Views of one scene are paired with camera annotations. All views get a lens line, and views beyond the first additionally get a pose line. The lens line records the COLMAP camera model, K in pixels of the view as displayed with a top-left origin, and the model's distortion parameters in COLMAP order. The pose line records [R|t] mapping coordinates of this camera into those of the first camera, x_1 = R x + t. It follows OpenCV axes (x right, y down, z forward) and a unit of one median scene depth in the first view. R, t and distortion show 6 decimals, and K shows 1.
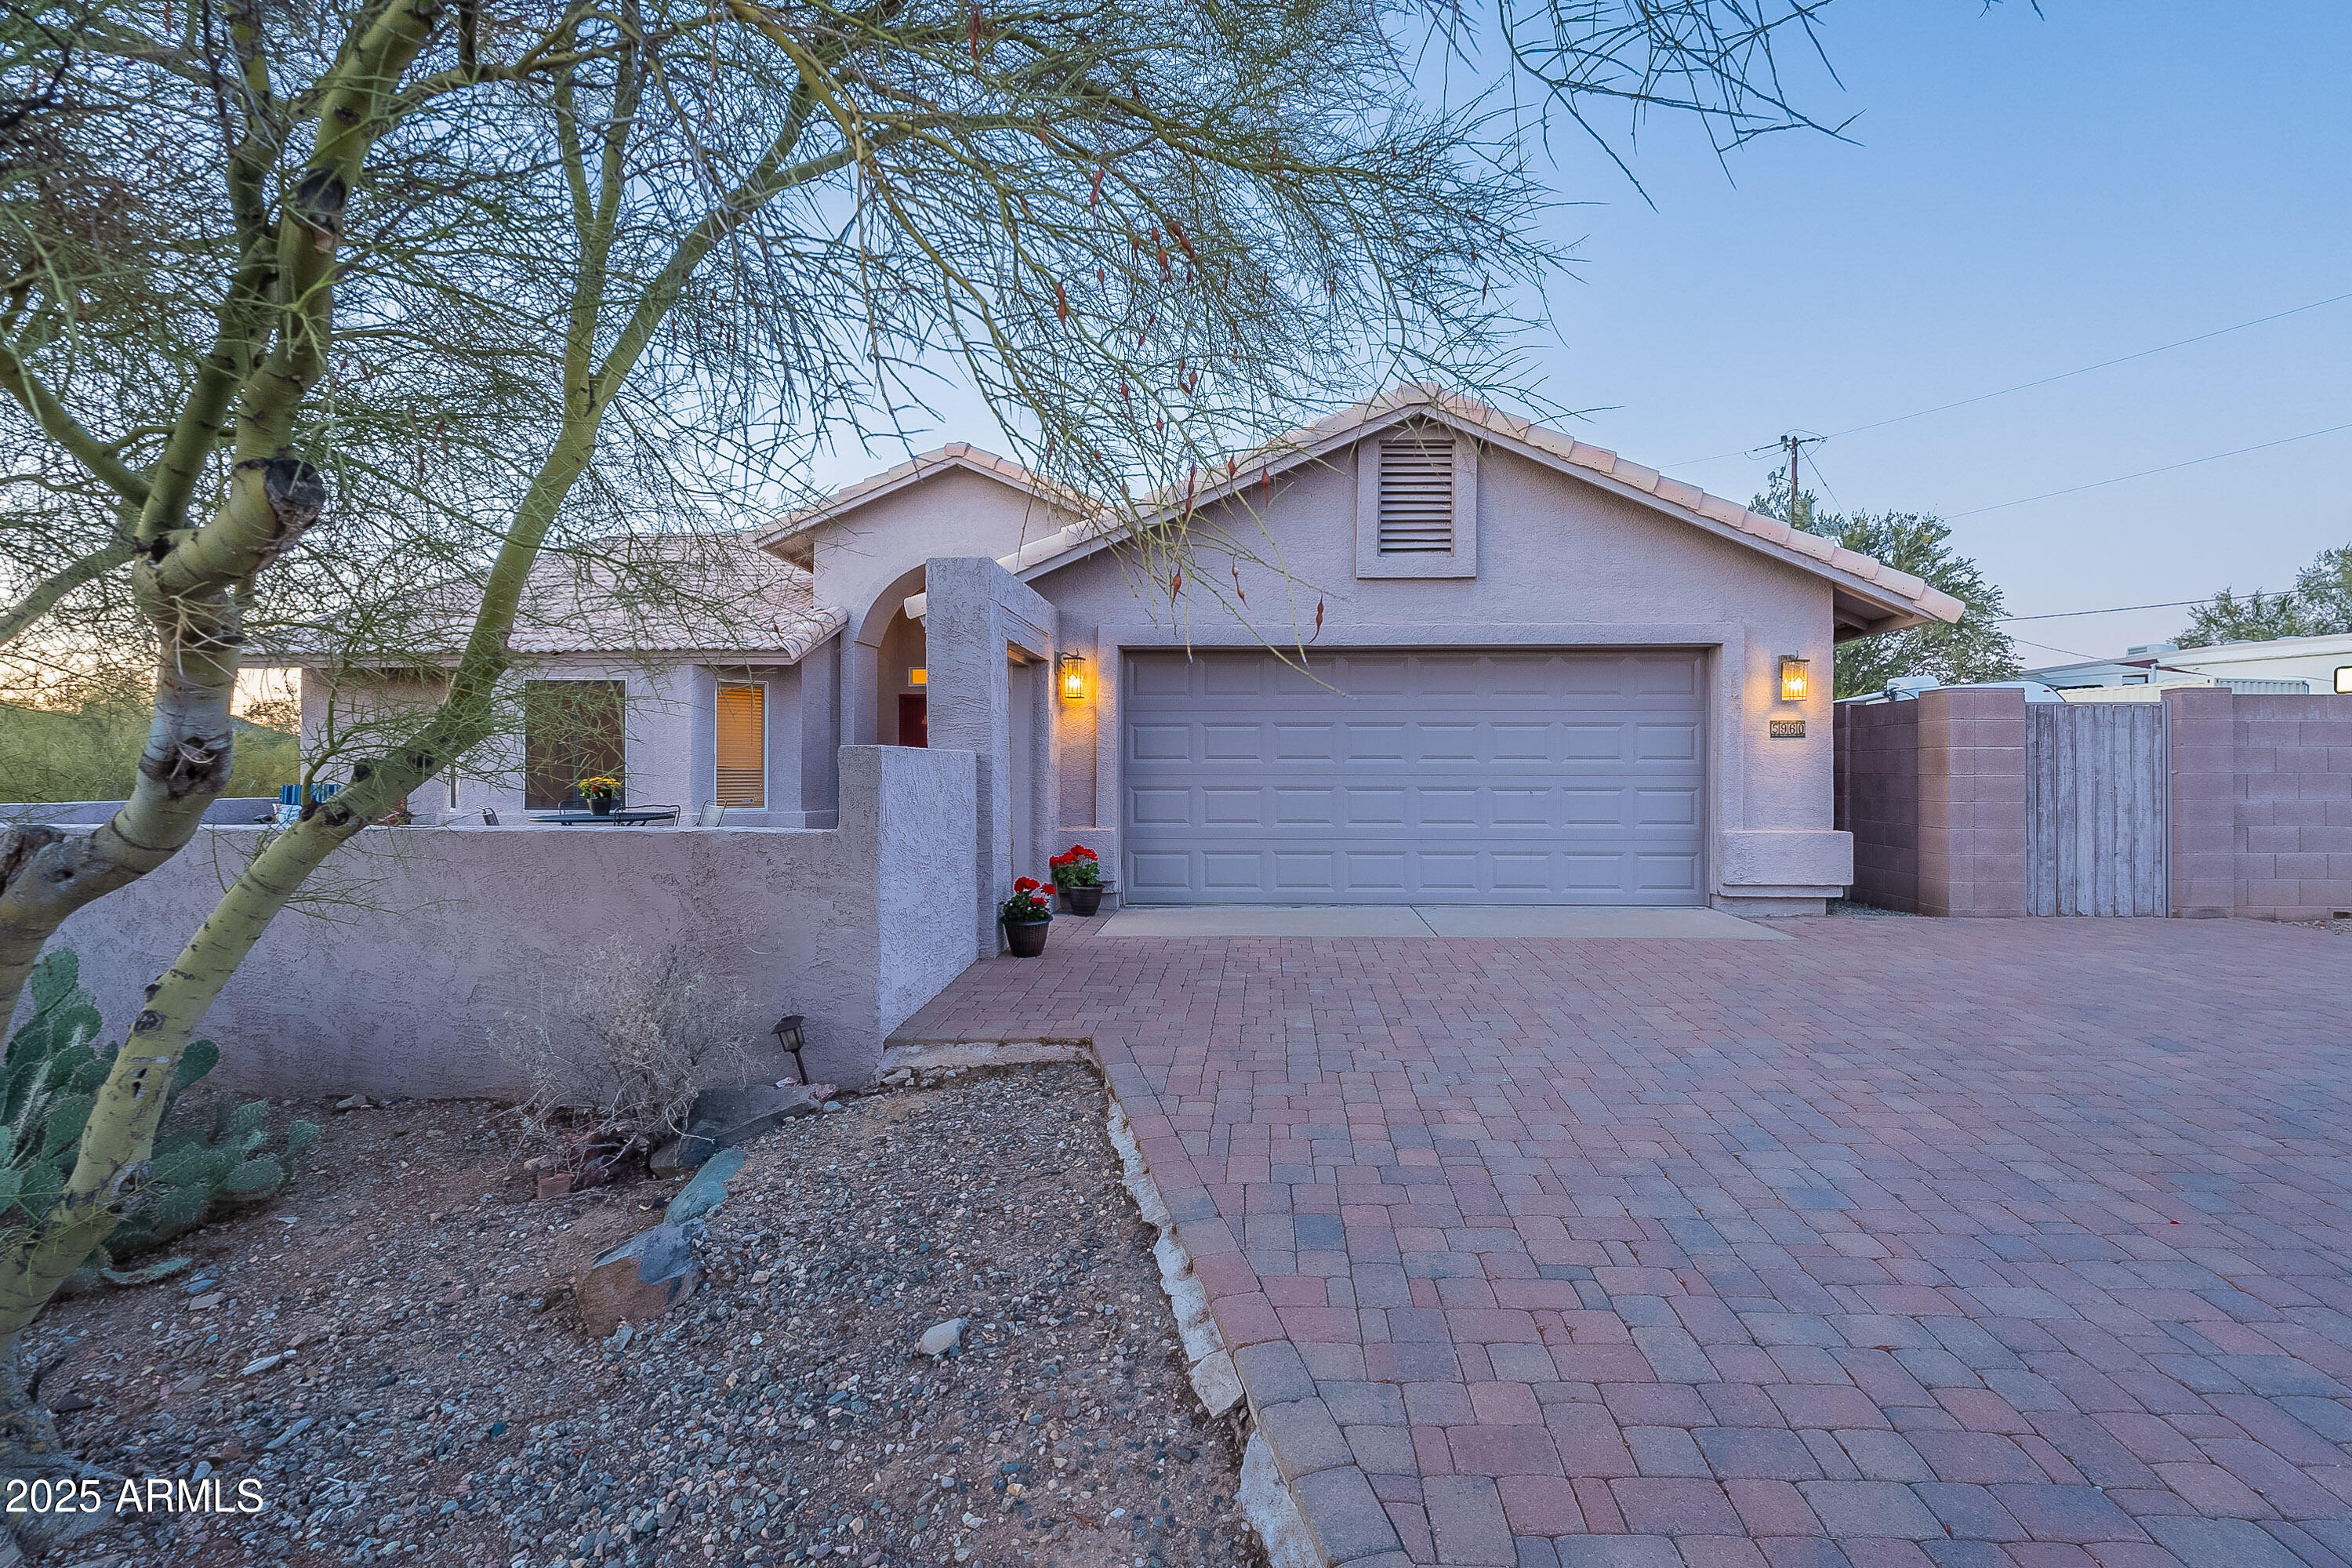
lens RADIAL K [[1022.4, 0, 1190.0], [0, 1022.4, 778.9], [0, 0, 1]] dist [-0.001113, 0.000048]
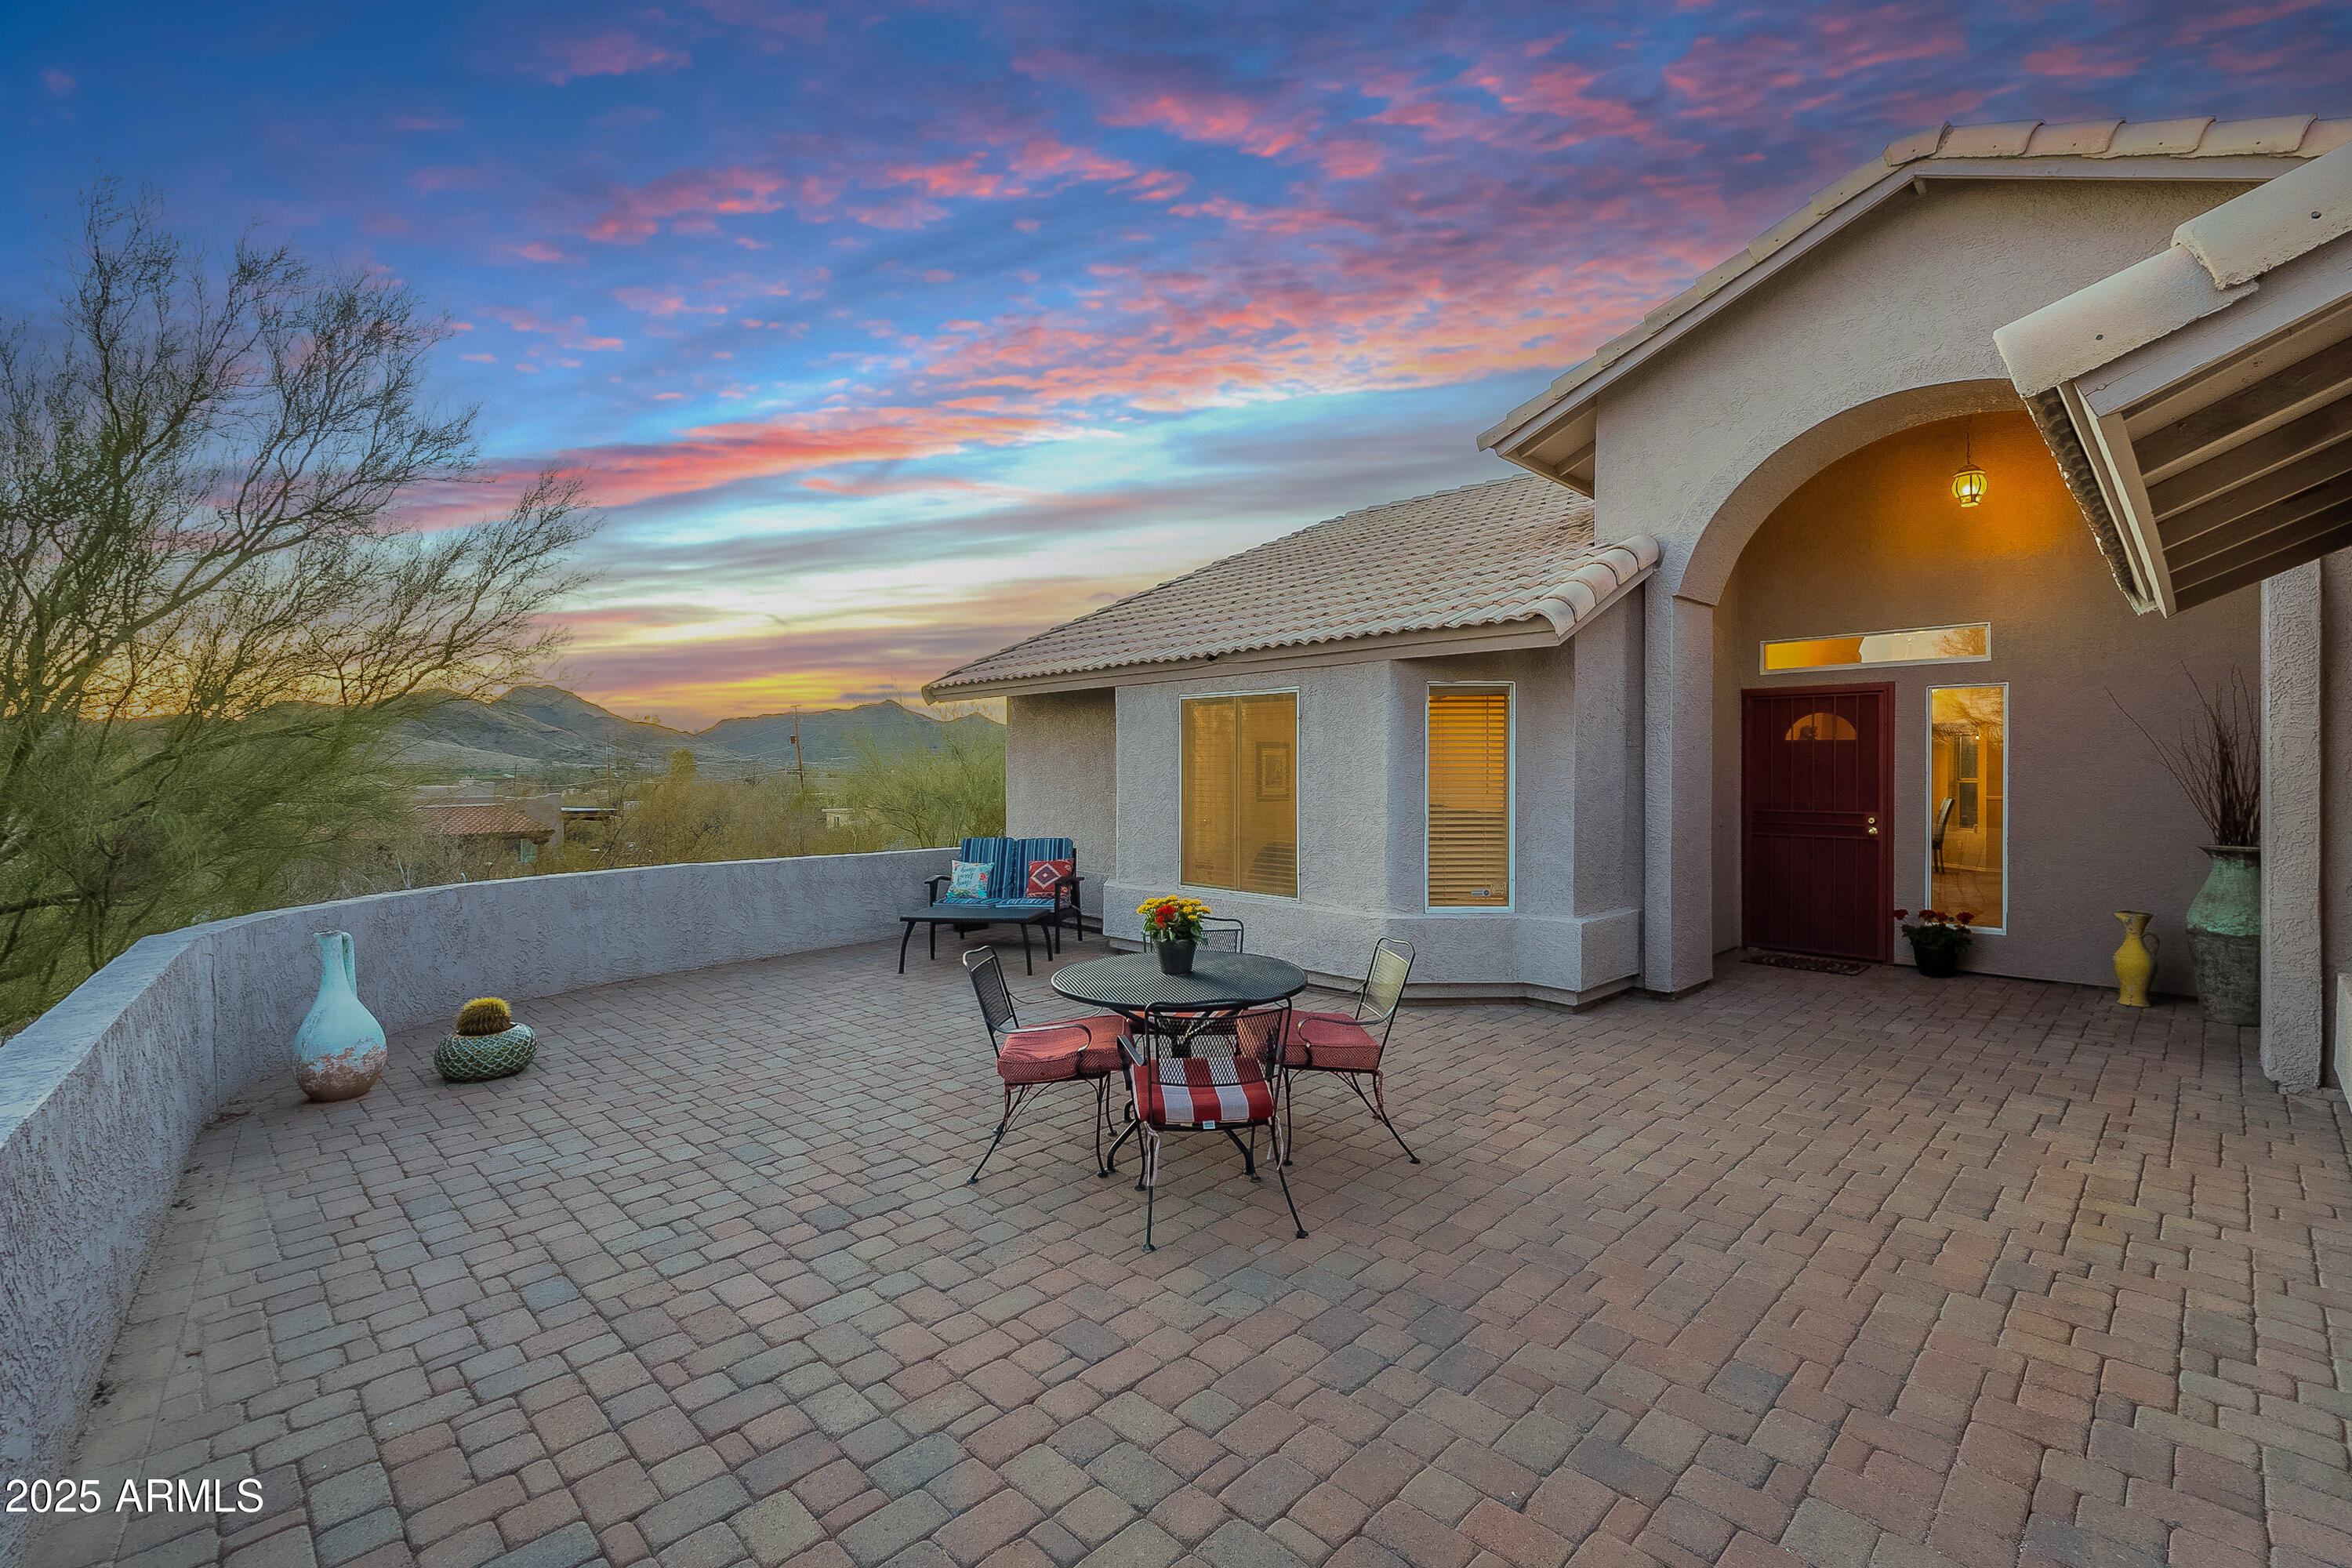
lens RADIAL K [[1022.4, 0, 1189.4], [0, 1022.4, 777.5], [0, 0, 1]] dist [-0.001113, 0.000048]
pose [[0.754130, 0.001319, -0.656724, -0.179094], [0.000415, 0.999997, 0.002484, -0.043798], [0.656725, -0.002146, 0.754127, 0.459487]]
